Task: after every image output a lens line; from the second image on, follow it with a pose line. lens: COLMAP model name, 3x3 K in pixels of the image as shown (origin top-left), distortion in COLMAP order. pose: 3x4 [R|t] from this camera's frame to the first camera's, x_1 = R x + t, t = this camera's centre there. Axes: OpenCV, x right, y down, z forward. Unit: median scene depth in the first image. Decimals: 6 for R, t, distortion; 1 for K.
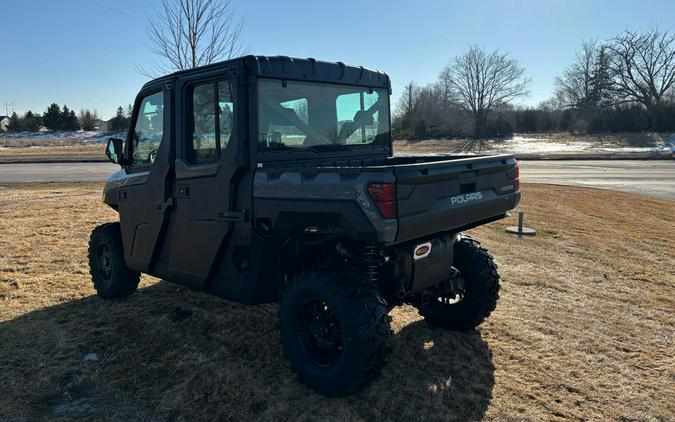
lens RADIAL K [[549.9, 0, 337.4], [0, 549.9, 206.8], [0, 0, 1]] dist [0.014958, 0.004154]
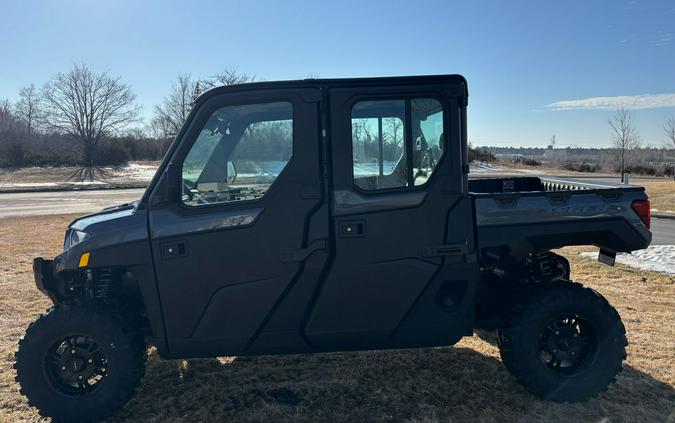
lens RADIAL K [[549.9, 0, 339.4], [0, 549.9, 215.5], [0, 0, 1]] dist [0.014958, 0.004154]
pose [[0.668000, -0.067976, 0.741050, -0.158306], [0.092938, 0.995643, 0.007554, -0.010107], [-0.738335, 0.063825, 0.671408, 0.084793]]
